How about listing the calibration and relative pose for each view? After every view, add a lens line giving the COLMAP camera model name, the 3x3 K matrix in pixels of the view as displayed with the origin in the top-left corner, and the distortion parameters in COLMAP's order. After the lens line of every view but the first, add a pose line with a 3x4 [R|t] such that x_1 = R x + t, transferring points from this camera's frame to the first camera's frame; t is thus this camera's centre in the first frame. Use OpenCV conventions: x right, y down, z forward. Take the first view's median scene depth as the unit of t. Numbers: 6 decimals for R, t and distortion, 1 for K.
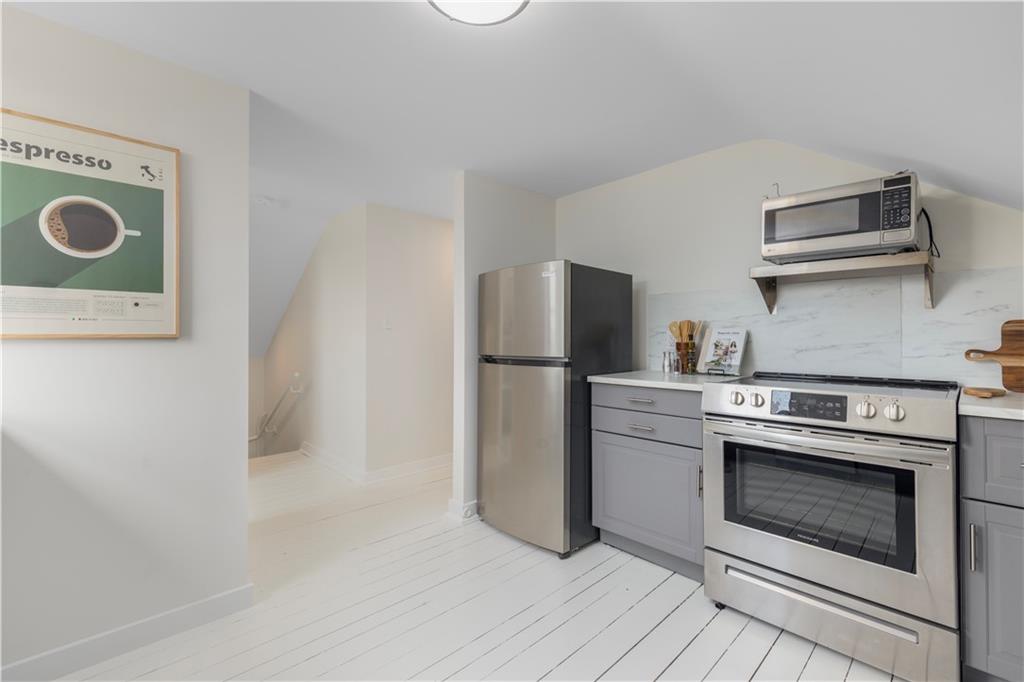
lens RADIAL K [[437.1, 0, 510.7], [0, 437.1, 336.7], [0, 0, 1]] dist [-0.001548, -0.000088]
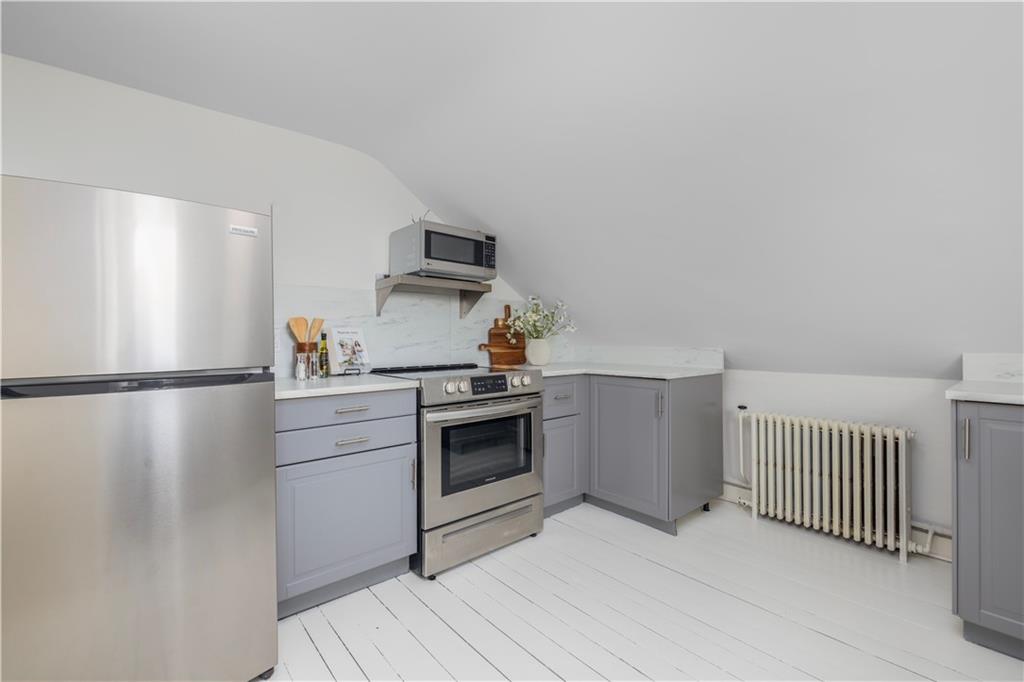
lens RADIAL K [[437.1, 0, 510.7], [0, 437.1, 338.2], [0, 0, 1]] dist [-0.001548, -0.000088]
pose [[0.056613, 0.002170, 0.998394, -0.674173], [0.003611, 0.999991, -0.002378, 0.011873], [-0.998390, 0.003740, 0.056604, 0.803071]]
